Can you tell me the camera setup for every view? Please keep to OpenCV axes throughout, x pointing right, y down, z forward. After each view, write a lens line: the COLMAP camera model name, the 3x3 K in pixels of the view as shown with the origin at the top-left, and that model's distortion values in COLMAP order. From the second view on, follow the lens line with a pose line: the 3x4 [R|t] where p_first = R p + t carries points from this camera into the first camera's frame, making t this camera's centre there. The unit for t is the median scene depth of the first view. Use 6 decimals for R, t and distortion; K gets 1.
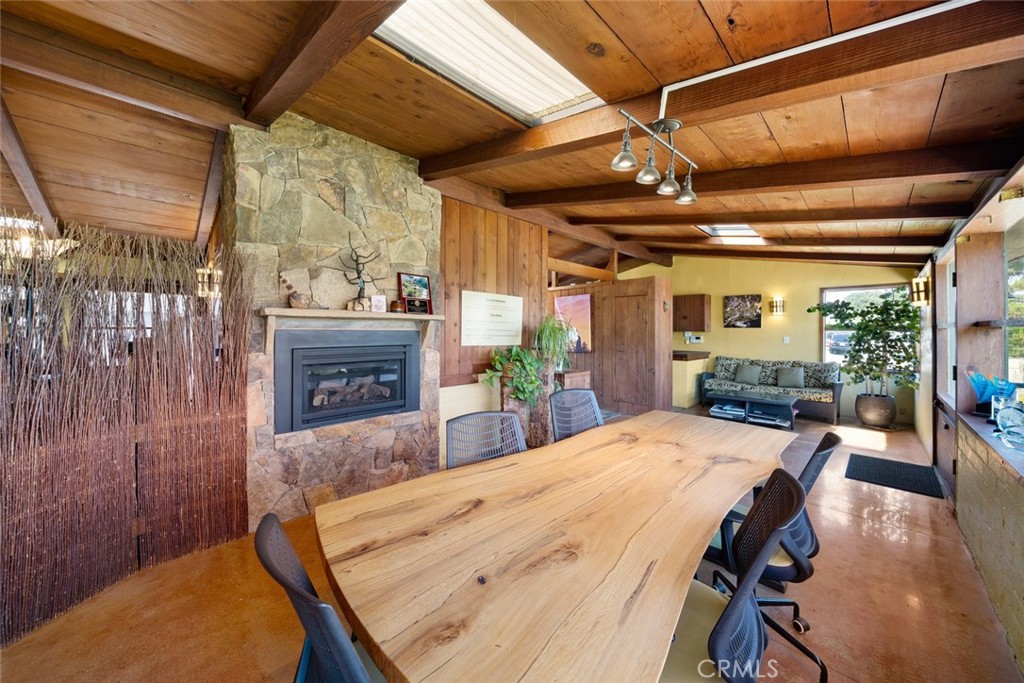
lens RADIAL K [[380.8, 0, 512.7], [0, 380.8, 333.8], [0, 0, 1]] dist [0.001553, -0.000049]
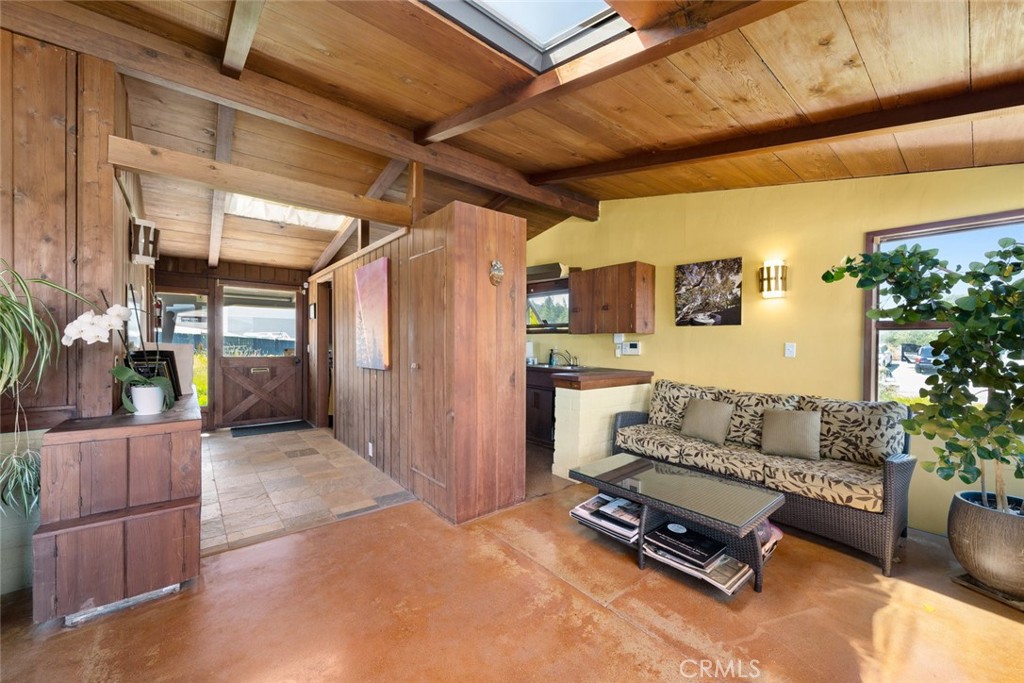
lens RADIAL K [[396.2, 0, 513.0], [0, 396.2, 346.6], [0, 0, 1]] dist [-0.007988, 0.000151]
pose [[0.994615, 0.008732, -0.103269, 0.464289], [-0.008280, 0.999954, 0.004807, 0.013912], [0.103306, -0.003926, 0.994642, 0.520063]]
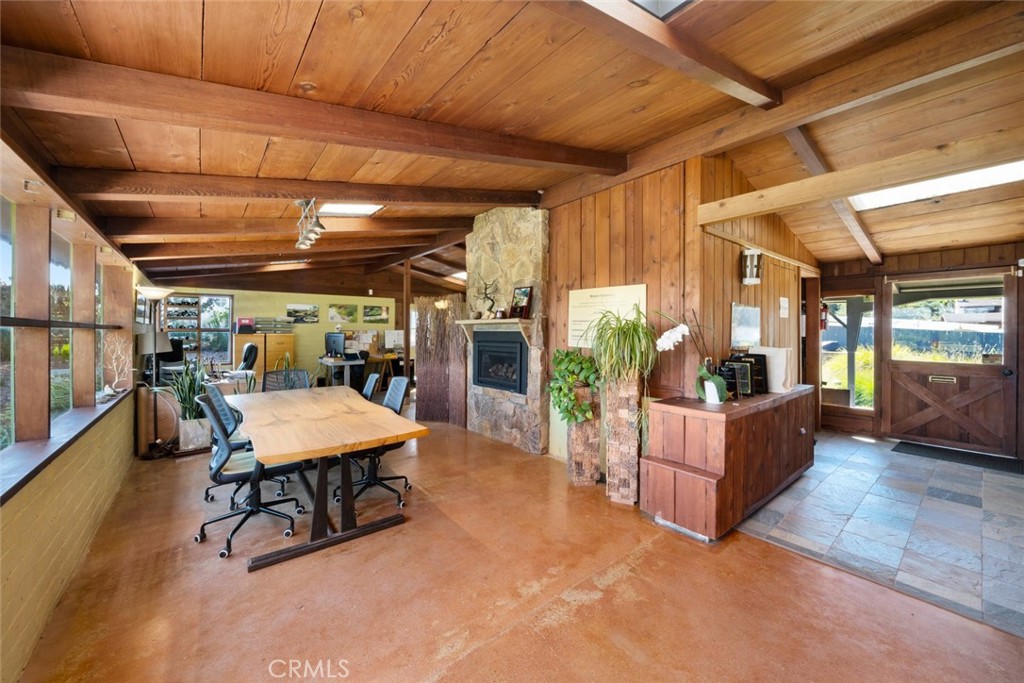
lens RADIAL K [[396.2, 0, 521.8], [0, 396.2, 327.1], [0, 0, 1]] dist [-0.007988, 0.000151]
pose [[-0.131398, -0.009531, -0.991284, 0.604234], [-0.006041, 0.999943, -0.008813, -0.006204], [0.991311, 0.004831, -0.131448, 0.670480]]
